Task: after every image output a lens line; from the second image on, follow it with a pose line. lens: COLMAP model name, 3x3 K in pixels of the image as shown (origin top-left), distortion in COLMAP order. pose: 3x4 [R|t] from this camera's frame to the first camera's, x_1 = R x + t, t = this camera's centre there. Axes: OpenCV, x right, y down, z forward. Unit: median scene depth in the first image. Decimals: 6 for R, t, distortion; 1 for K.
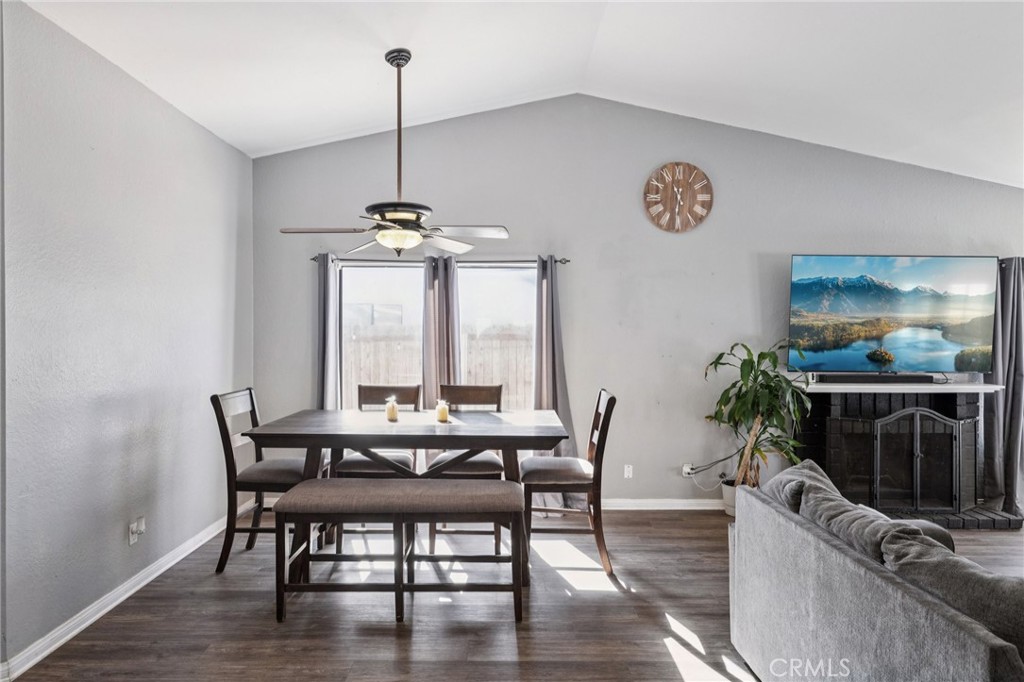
lens RADIAL K [[588.1, 0, 509.8], [0, 588.1, 341.1], [0, 0, 1]] dist [0.002537, -0.002202]
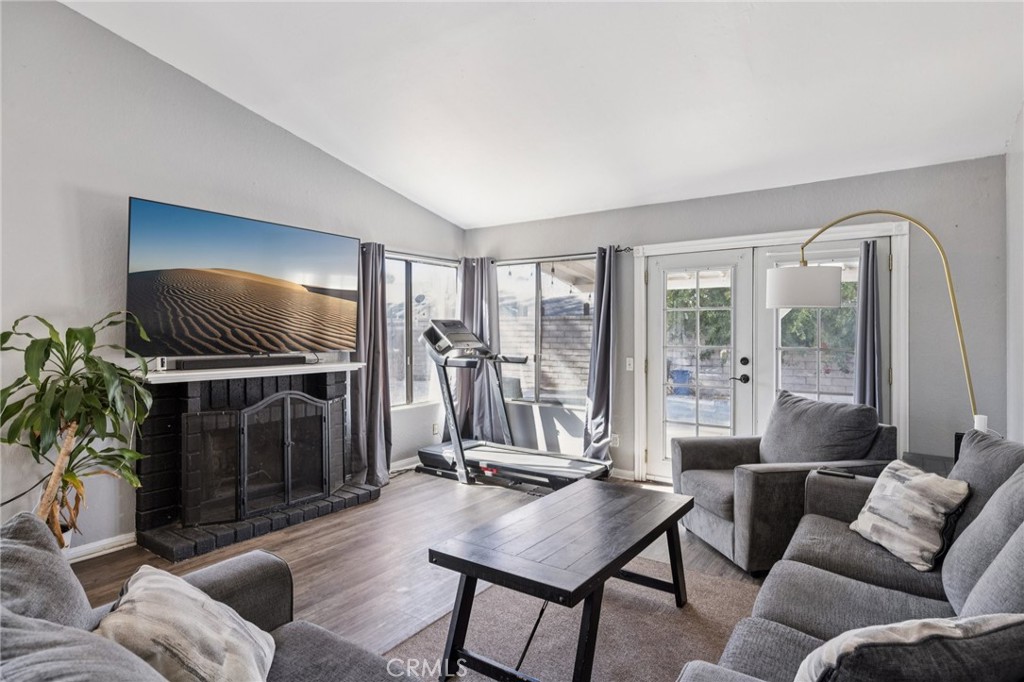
lens RADIAL K [[543.4, 0, 511.2], [0, 543.4, 338.5], [0, 0, 1]] dist [0.017543, 0.000323]
pose [[0.588608, -0.008612, 0.808373, 0.210132], [0.010303, 0.999942, 0.003151, 0.031952], [-0.808353, 0.006475, 0.588663, 0.220857]]
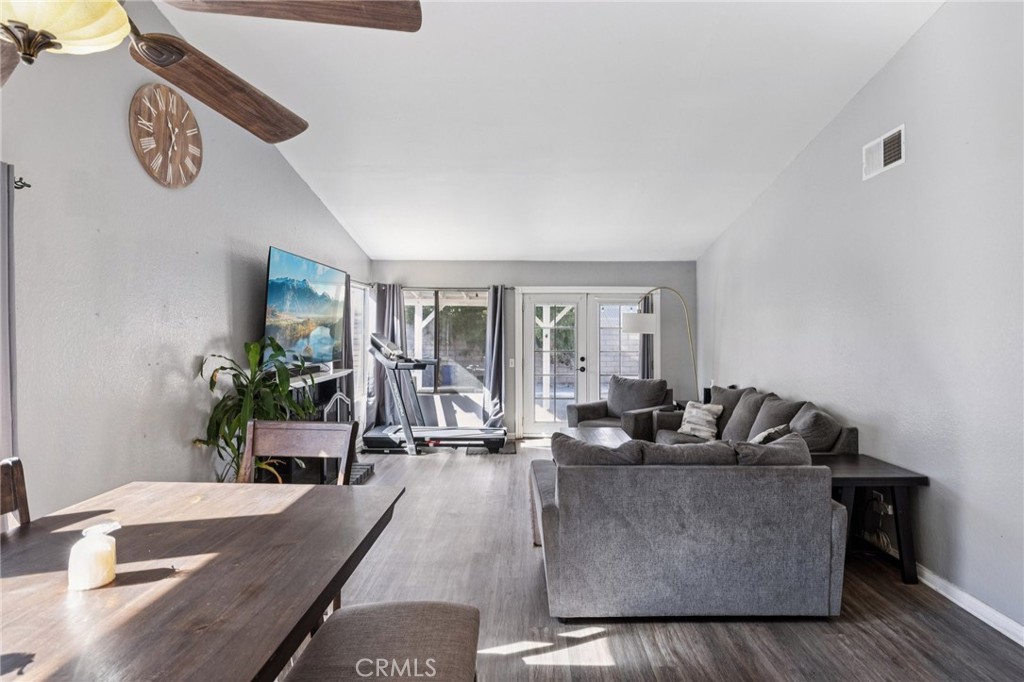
lens RADIAL K [[522.3, 0, 513.0], [0, 522.3, 331.3], [0, 0, 1]] dist [-0.001004, -0.000168]
pose [[0.046044, -0.004501, 0.998929, -0.321133], [0.011263, 0.999929, 0.003987, -0.010760], [-0.998876, 0.011068, 0.046092, 0.565459]]
